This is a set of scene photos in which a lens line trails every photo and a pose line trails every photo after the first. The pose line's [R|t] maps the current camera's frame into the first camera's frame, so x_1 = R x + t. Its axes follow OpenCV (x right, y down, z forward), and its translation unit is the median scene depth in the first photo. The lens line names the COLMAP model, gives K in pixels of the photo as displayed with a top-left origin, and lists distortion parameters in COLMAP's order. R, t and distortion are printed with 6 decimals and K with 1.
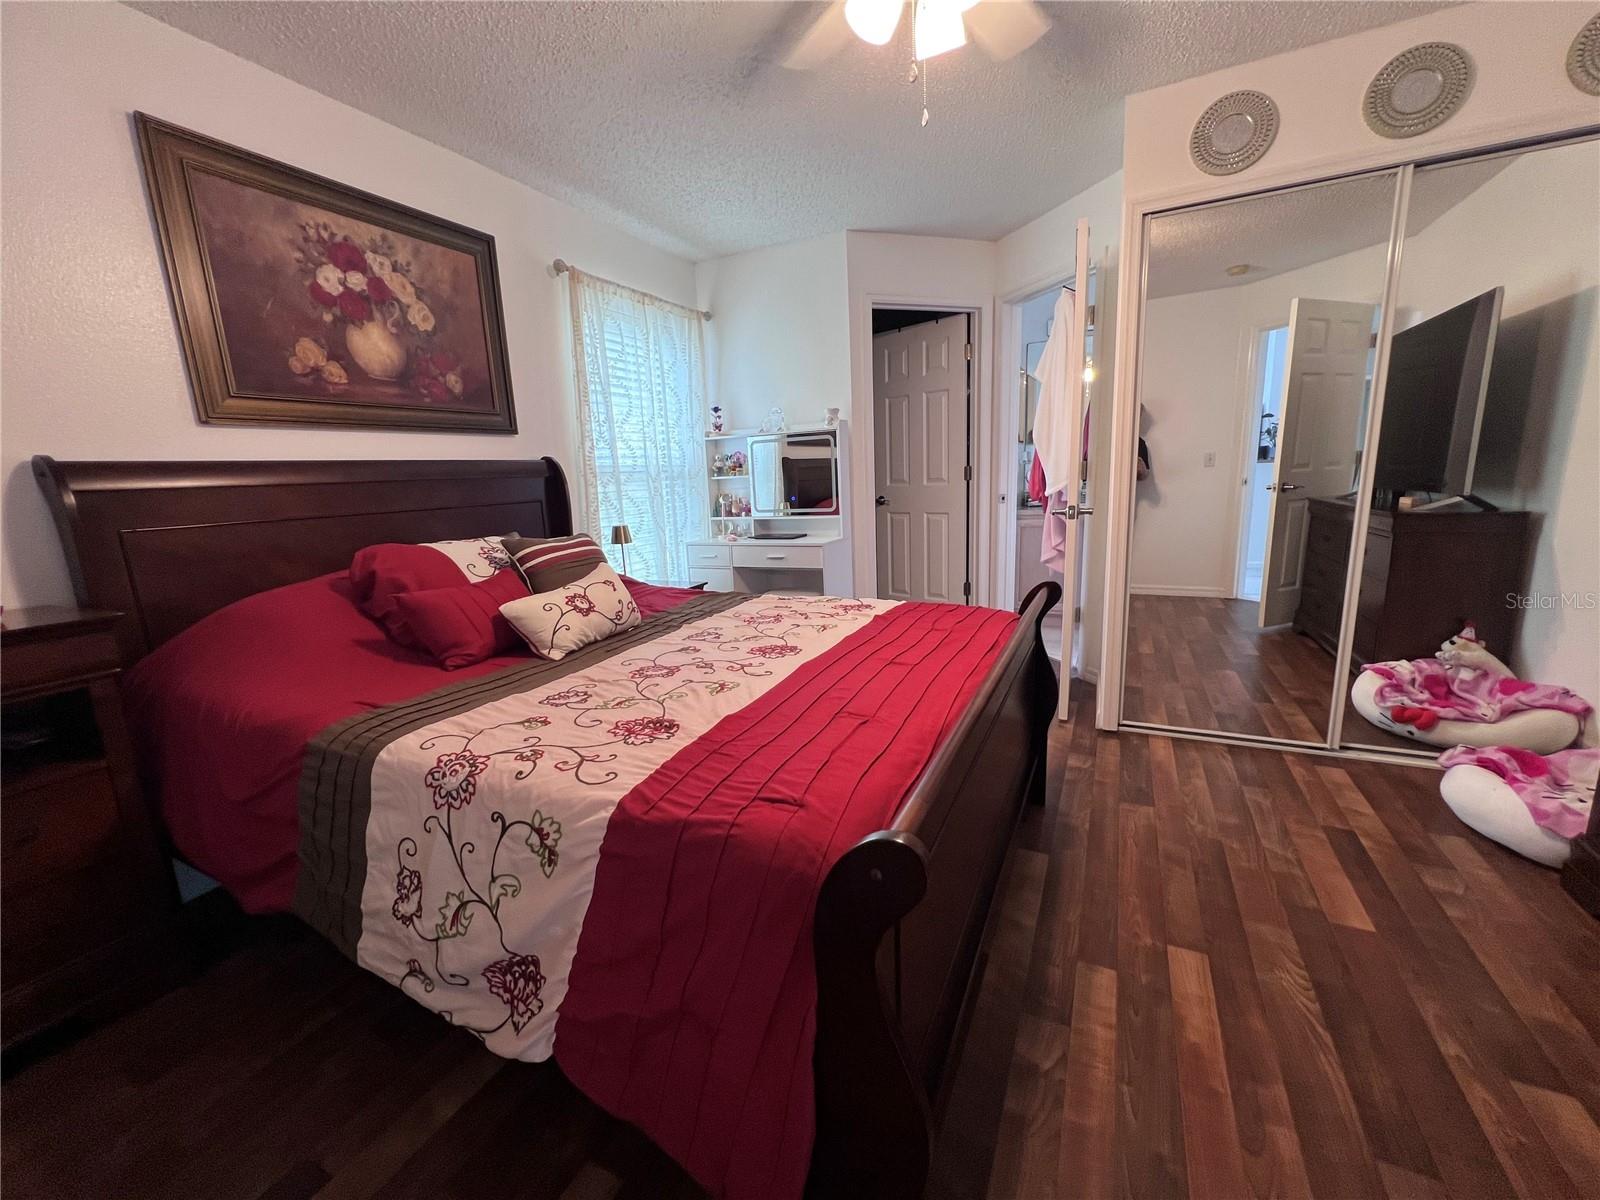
lens RADIAL K [[639.6, 0, 800.0], [0, 639.6, 601.5], [0, 0, 1]] dist [-0.003648, 0.001367]
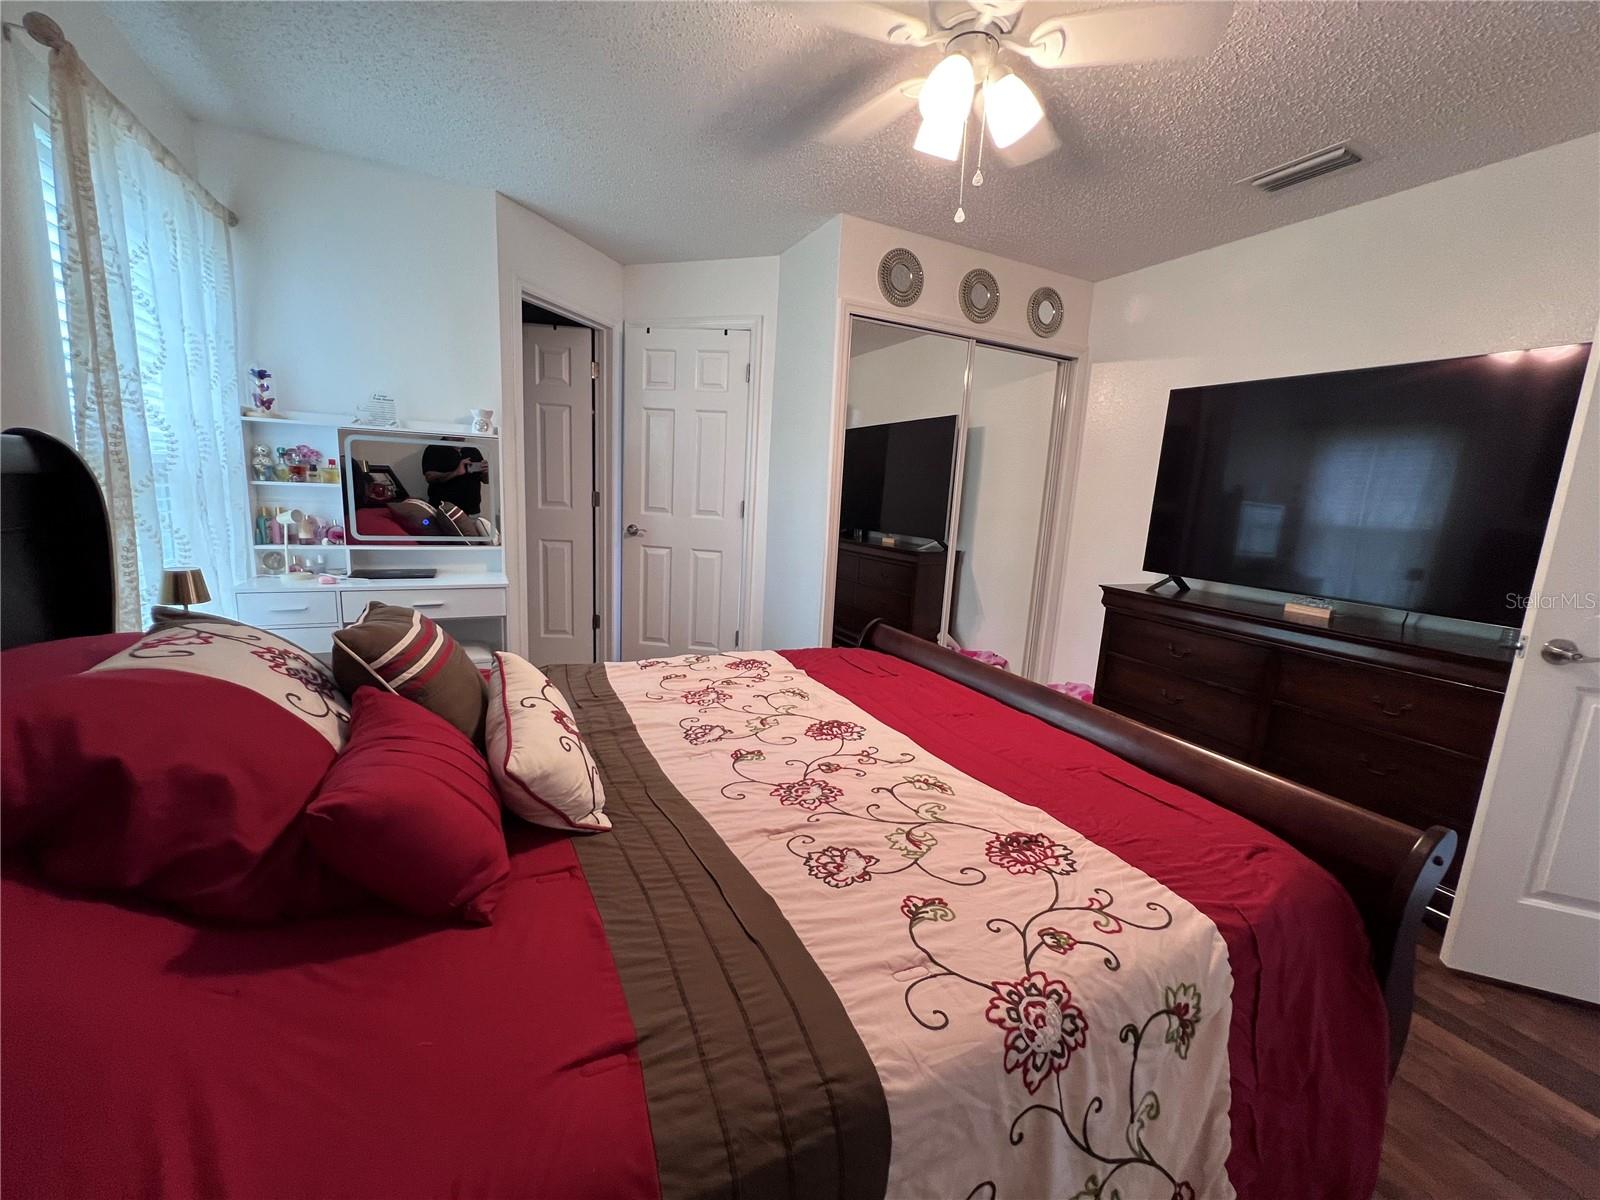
lens RADIAL K [[639.6, 0, 801.2], [0, 639.6, 595.9], [0, 0, 1]] dist [-0.003648, 0.001367]
pose [[0.603534, -0.058755, 0.795170, -0.583269], [0.076484, 0.996949, 0.015613, -0.095974], [-0.793661, 0.051395, 0.606186, 0.382146]]
